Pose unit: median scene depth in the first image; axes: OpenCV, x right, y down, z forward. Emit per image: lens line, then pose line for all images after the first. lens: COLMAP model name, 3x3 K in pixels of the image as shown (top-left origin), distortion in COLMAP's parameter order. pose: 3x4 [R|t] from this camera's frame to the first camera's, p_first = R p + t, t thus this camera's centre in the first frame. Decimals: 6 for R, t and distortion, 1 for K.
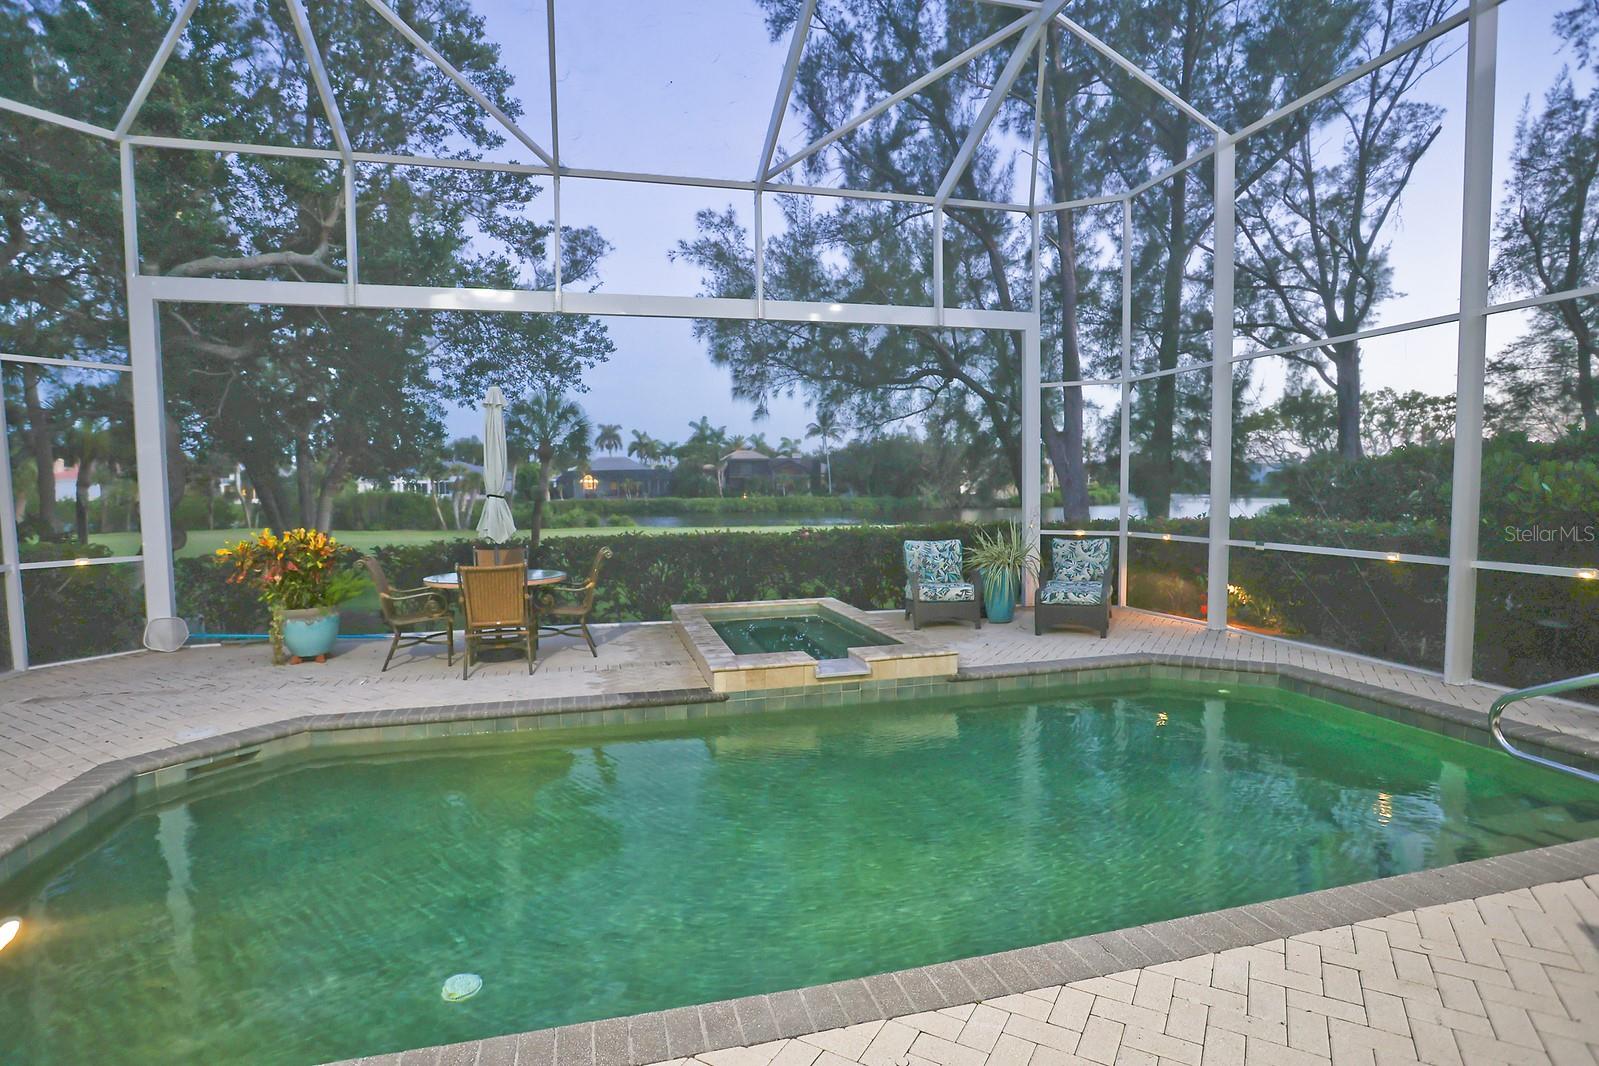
lens RADIAL K [[829.6, 0, 805.2], [0, 829.6, 529.9], [0, 0, 1]] dist [-0.063476, 0.027977]
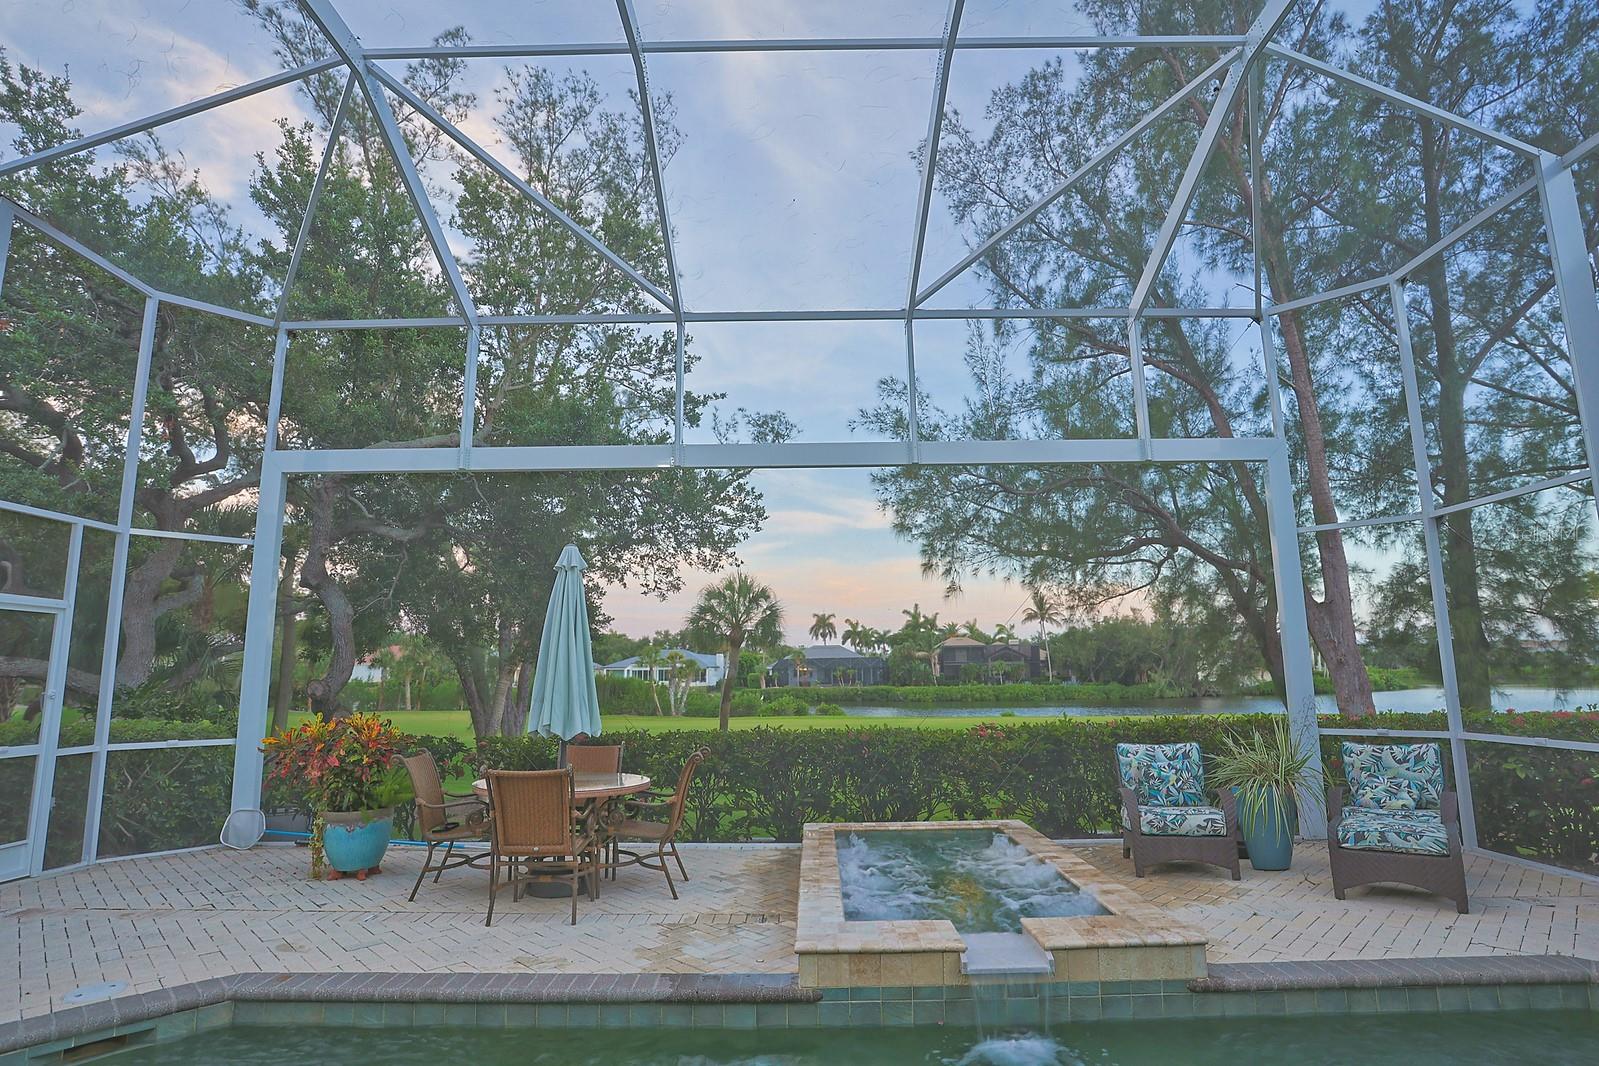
lens RADIAL K [[823.3, 0, 795.3], [0, 823.3, 531.3], [0, 0, 1]] dist [-0.065764, 0.022036]
pose [[0.963526, -0.044677, -0.263858, 0.029976], [-0.015405, 0.975071, -0.221357, -0.004226], [0.267170, 0.217348, 0.938818, 0.144677]]
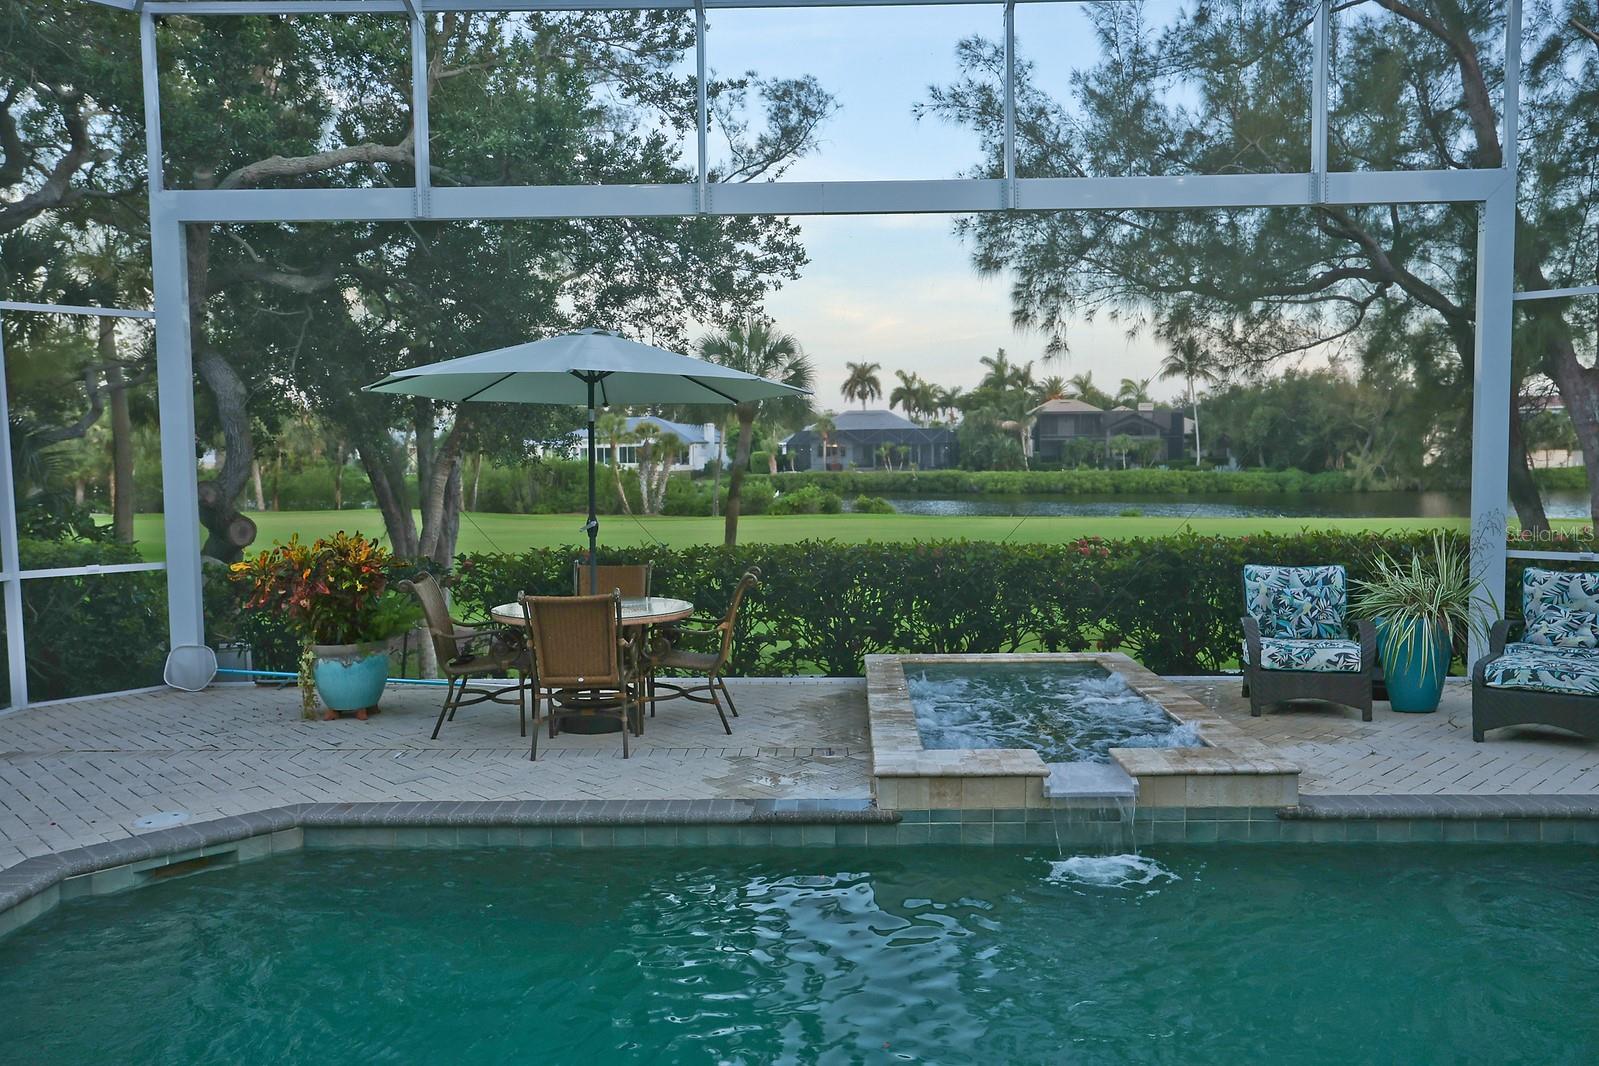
lens RADIAL K [[1236.9, 0, 803.8], [0, 1236.9, 525.0], [0, 0, 1]] dist [-0.024839, 0.043411]
pose [[0.960273, 0.017586, -0.278509, 0.041493], [-0.015876, 0.999839, 0.008394, -0.012420], [0.278612, -0.003639, 0.960397, 0.031983]]
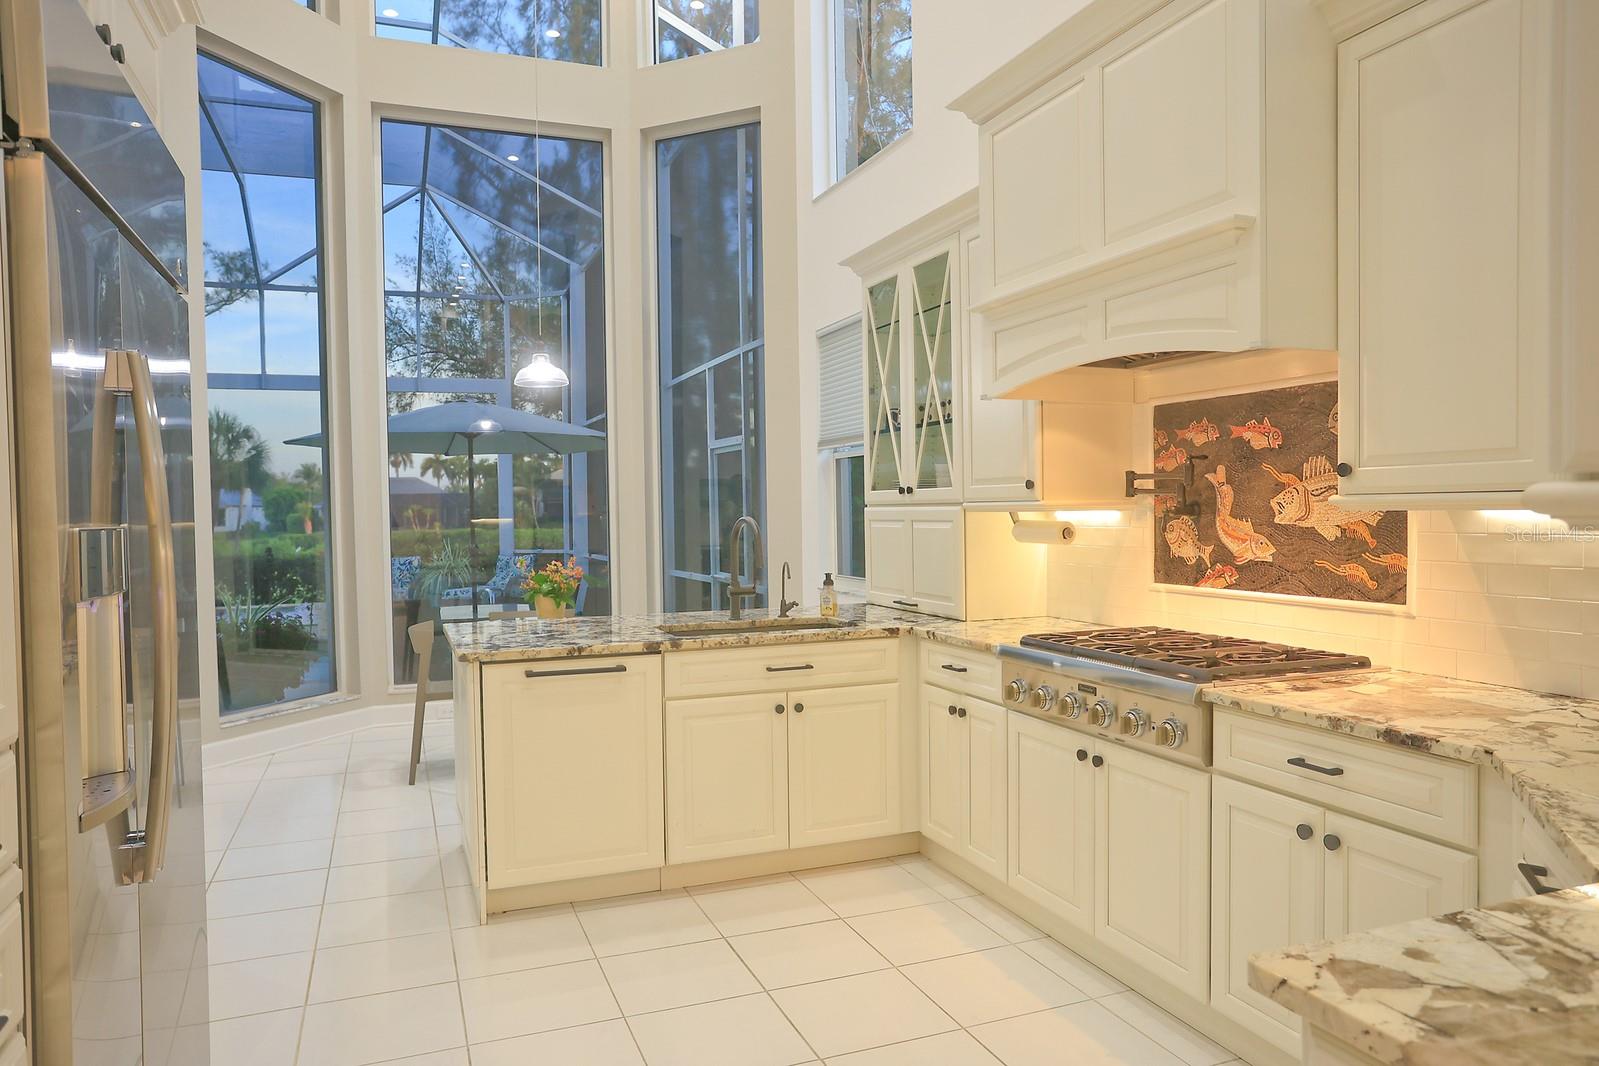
lens RADIAL K [[1069.9, 0, 792.0], [0, 1069.9, 533.2], [0, 0, 1]] dist [-0.025116, -0.000371]
pose [[0.994594, -0.005982, 0.103665, 0.405121], [0.009497, 0.999395, -0.033450, 0.025452], [-0.103402, 0.034254, 0.994050, -0.503881]]
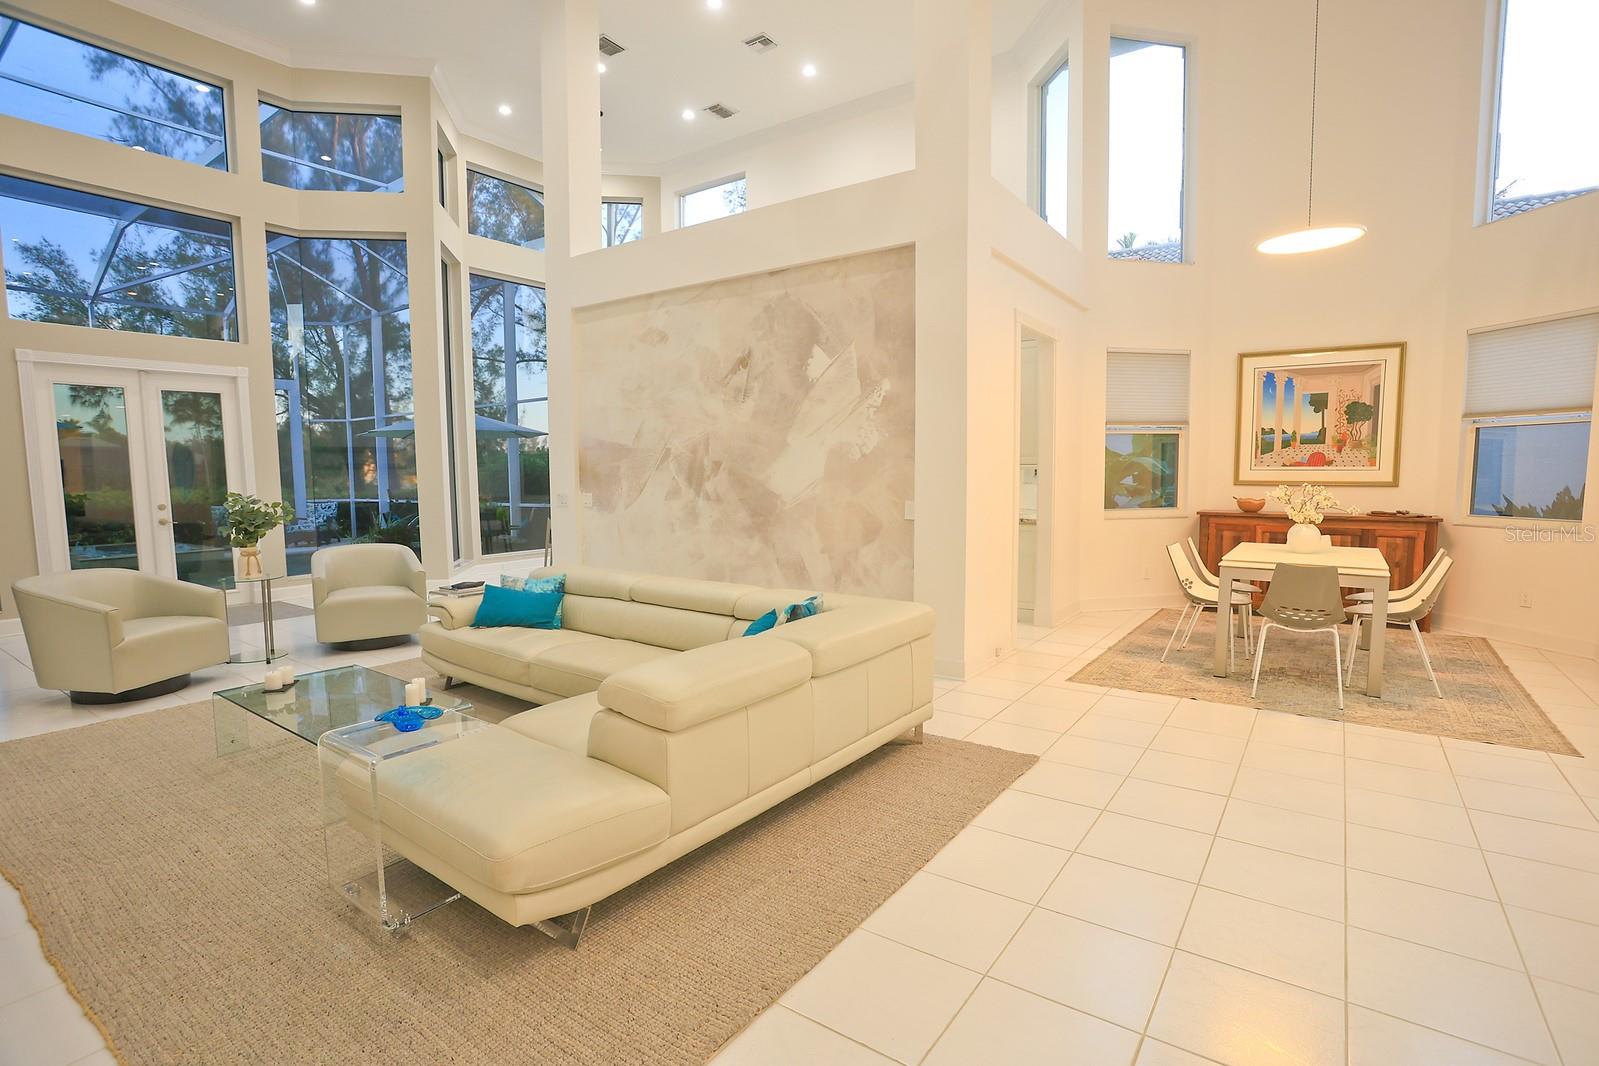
lens RADIAL K [[770.4, 0, 806.1], [0, 770.4, 542.8], [0, 0, 1]] dist [-0.061622, 0.020077]
pose [[0.765468, -0.054014, 0.641204, 0.043432], [0.033459, 0.998464, 0.044166, 0.044610], [-0.642604, -0.012353, 0.766099, -0.741314]]
